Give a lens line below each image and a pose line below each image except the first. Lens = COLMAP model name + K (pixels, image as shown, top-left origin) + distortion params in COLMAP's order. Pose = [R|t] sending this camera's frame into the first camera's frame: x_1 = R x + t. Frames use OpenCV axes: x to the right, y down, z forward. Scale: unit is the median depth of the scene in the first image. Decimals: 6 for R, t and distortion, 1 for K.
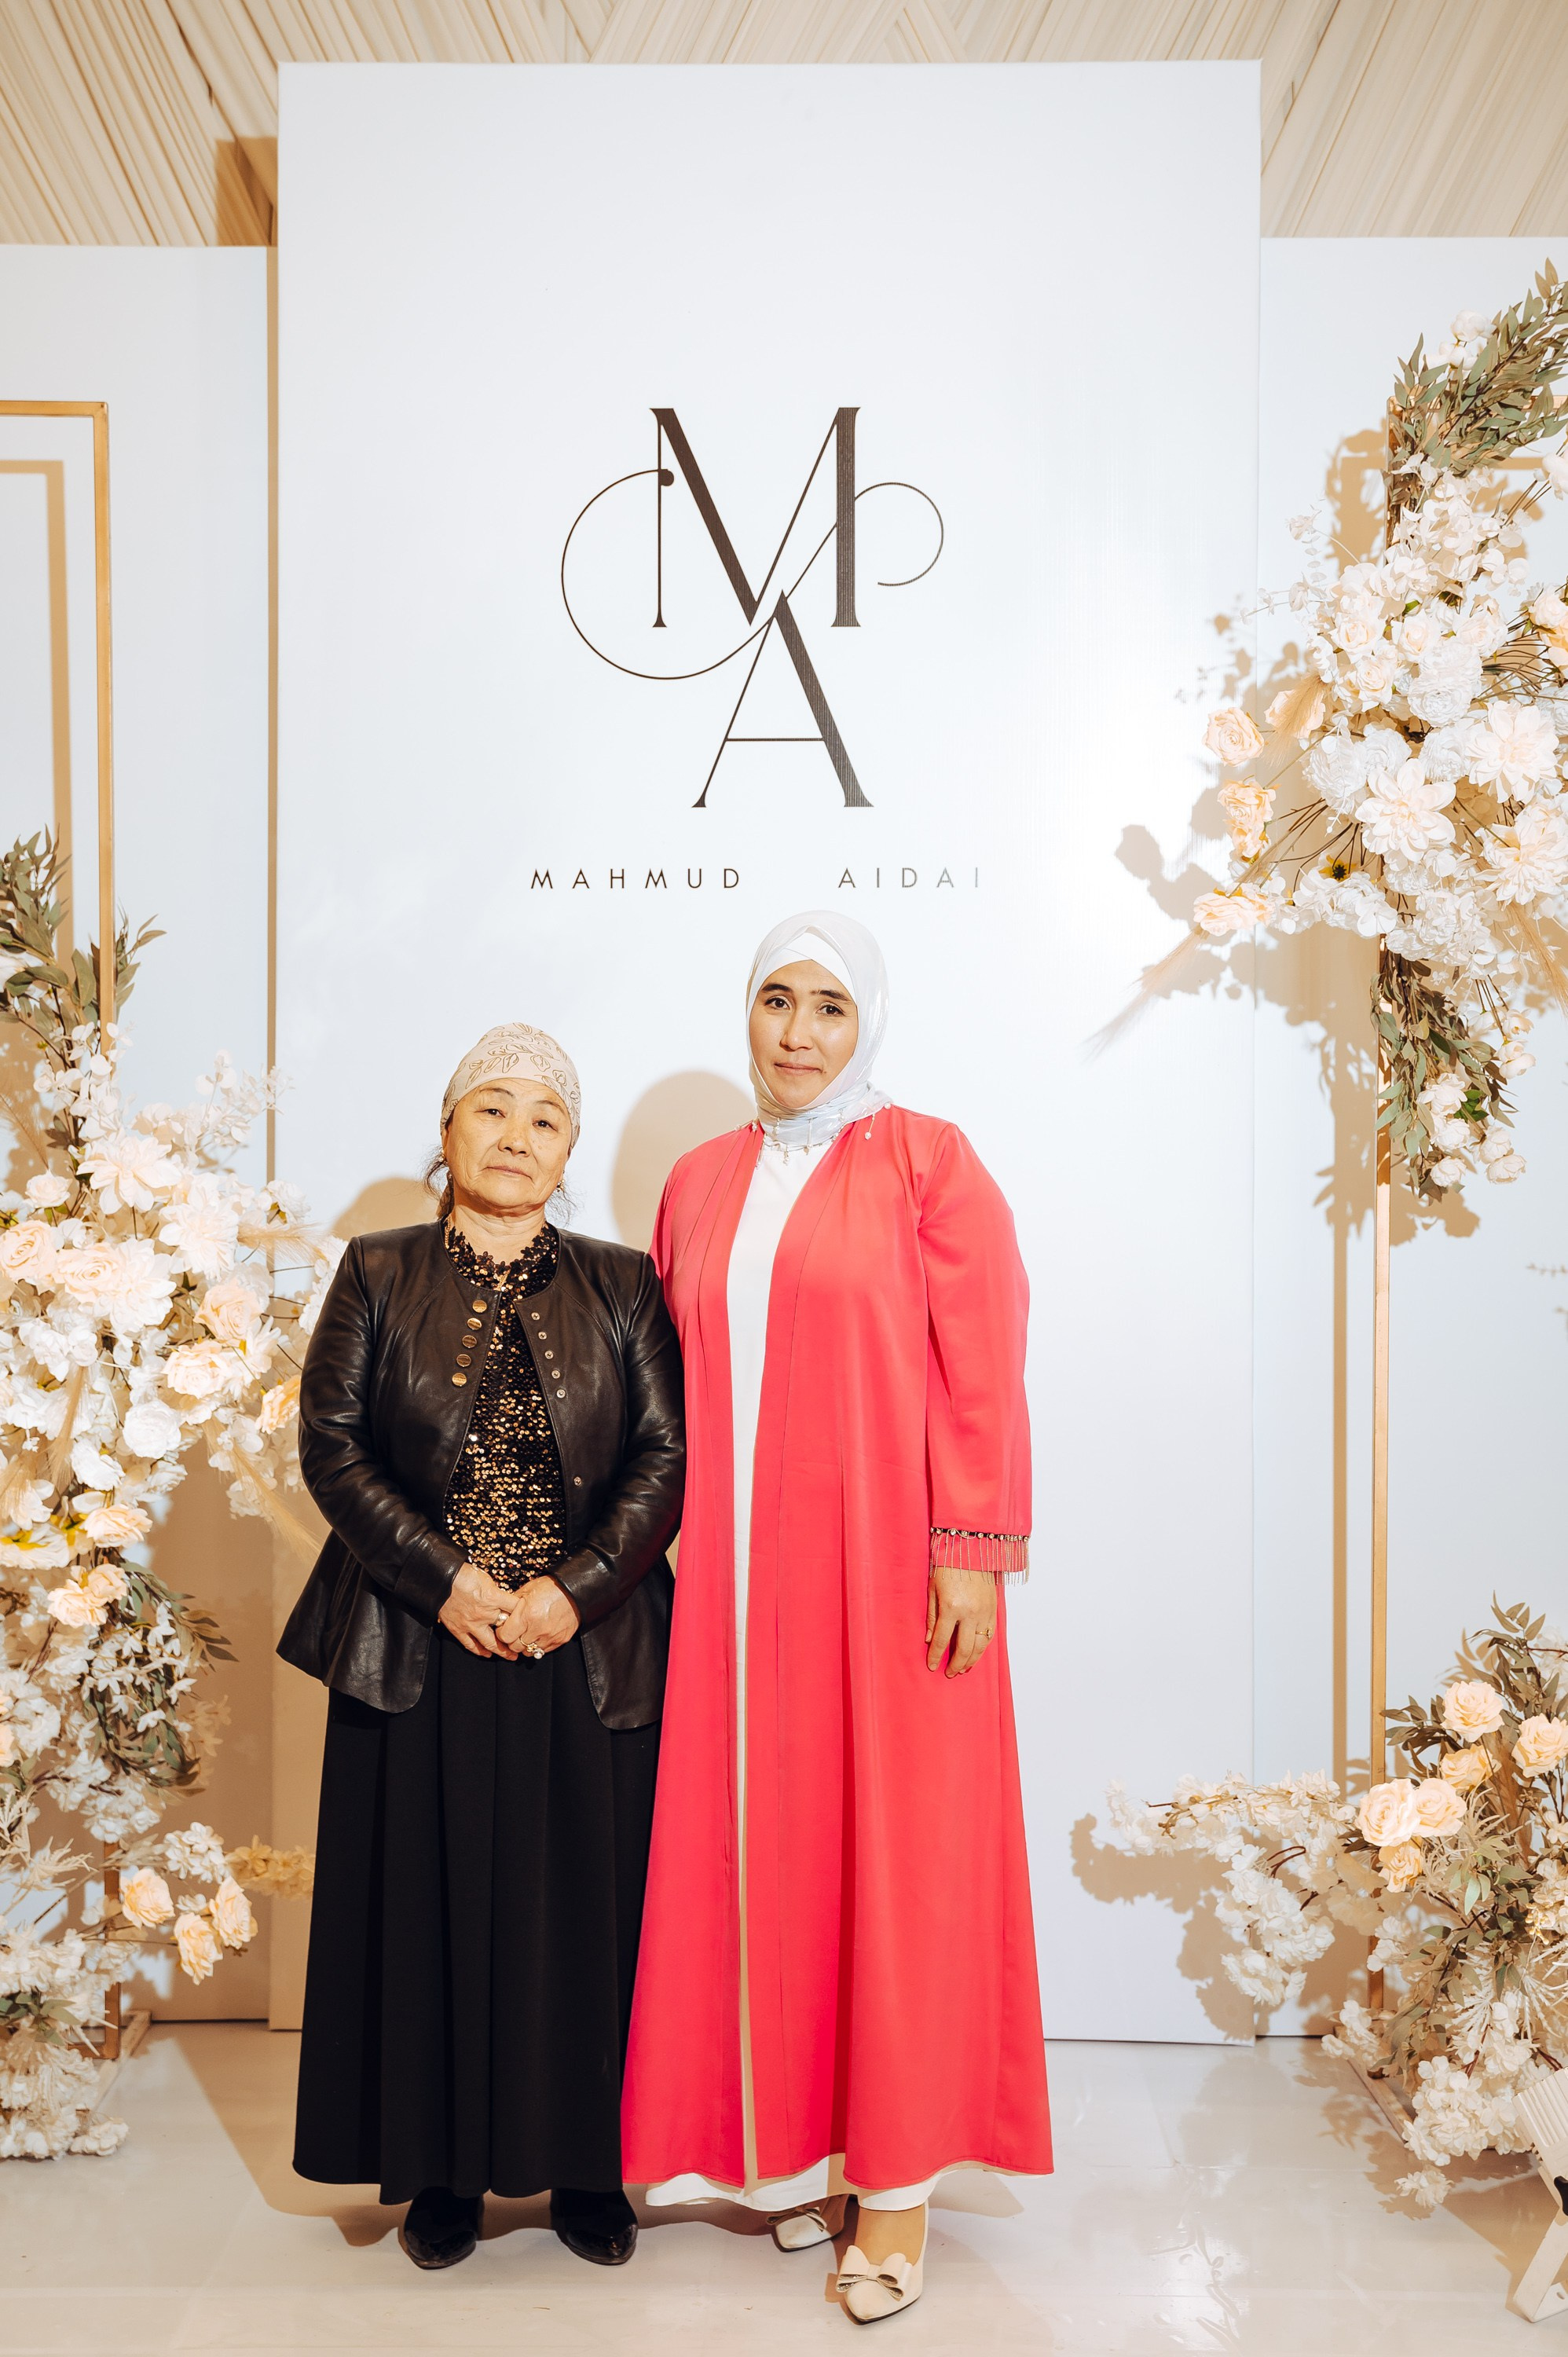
lens RADIAL K [[3166.7, 0, 792.7], [0, 3166.7, 1227.1], [0, 0, 1]] dist [0.092554, -0.031297]
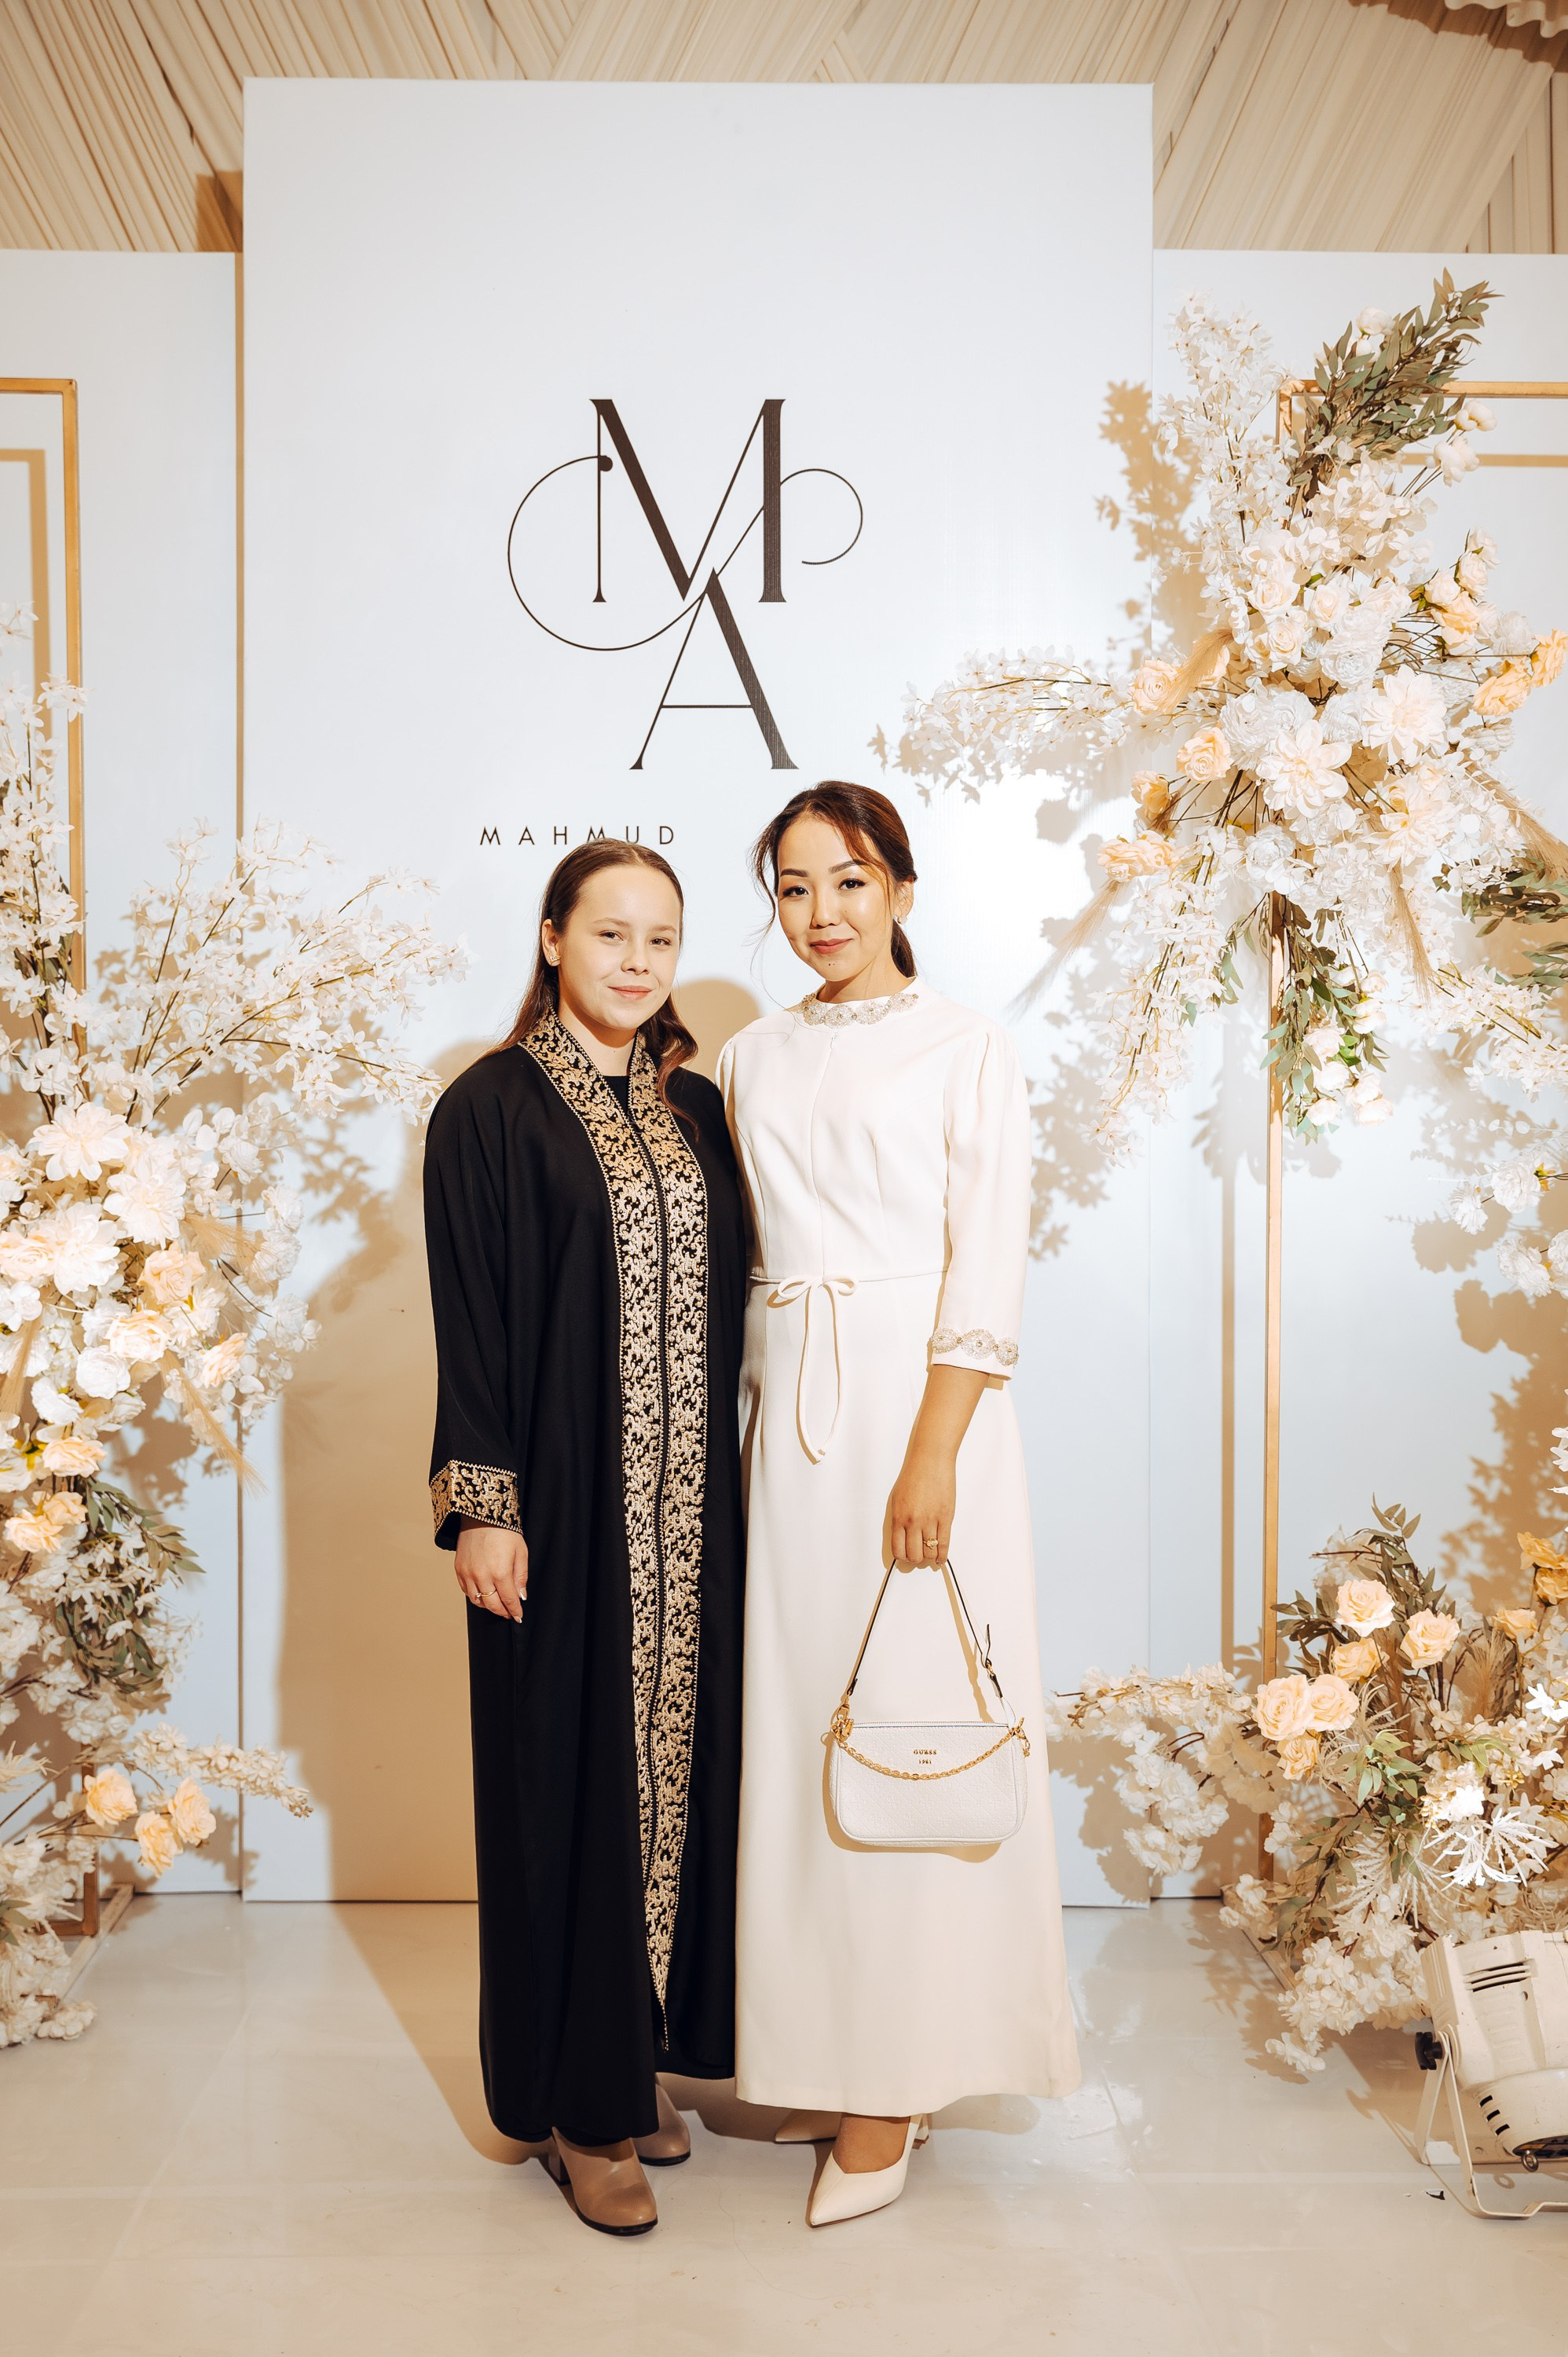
lens RADIAL K [[2327.2, 0, 784.0], [0, 2327.2, 1178.5], [0, 0, 1]] dist [0.005951, 0.011241]
pose [[0.999214, -0.002955, 0.039533, -0.011439], [0.002165, 0.999797, 0.020010, -0.009514], [-0.039584, -0.019909, 0.999018, 0.212015]]
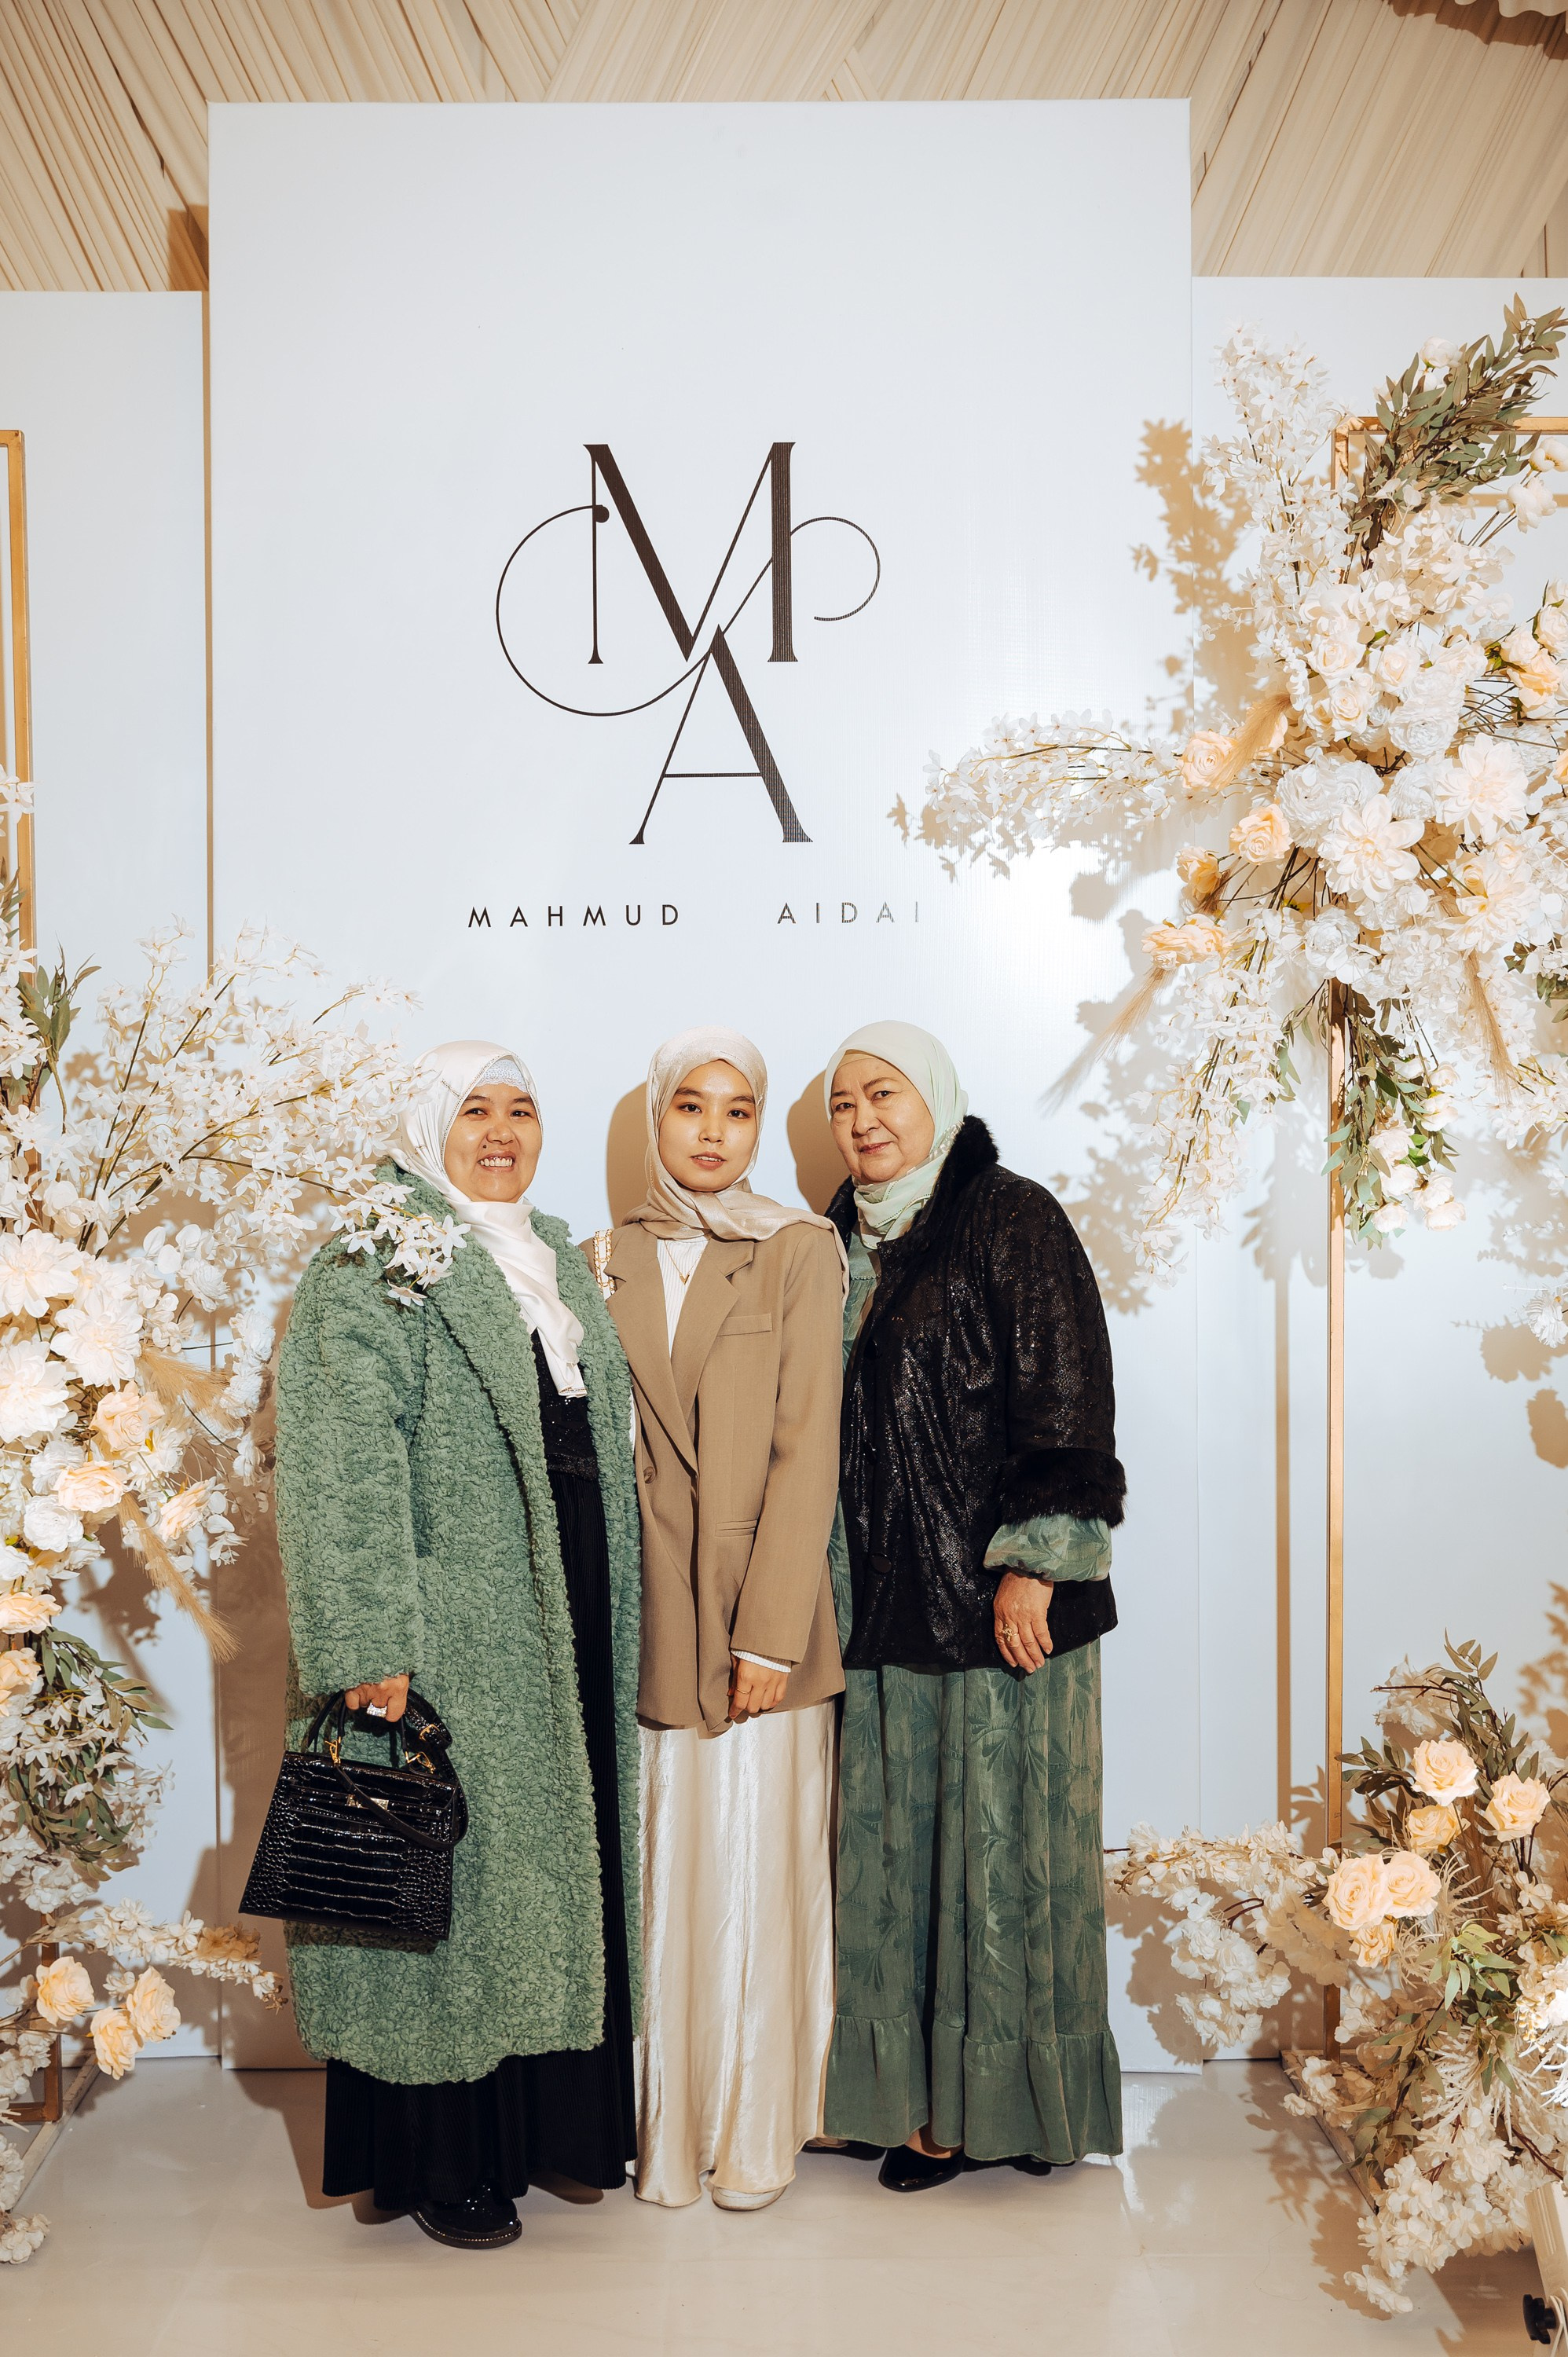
lens RADIAL K [[2254.9, 0, 784.0], [0, 2254.9, 1178.5], [0, 0, 1]] dist [-0.005608, 0.036484]
pose [[0.999474, -0.010677, 0.030611, -0.006440], [0.010084, 0.999760, 0.019441, -0.041641], [-0.030811, -0.019122, 0.999342, 0.297304]]
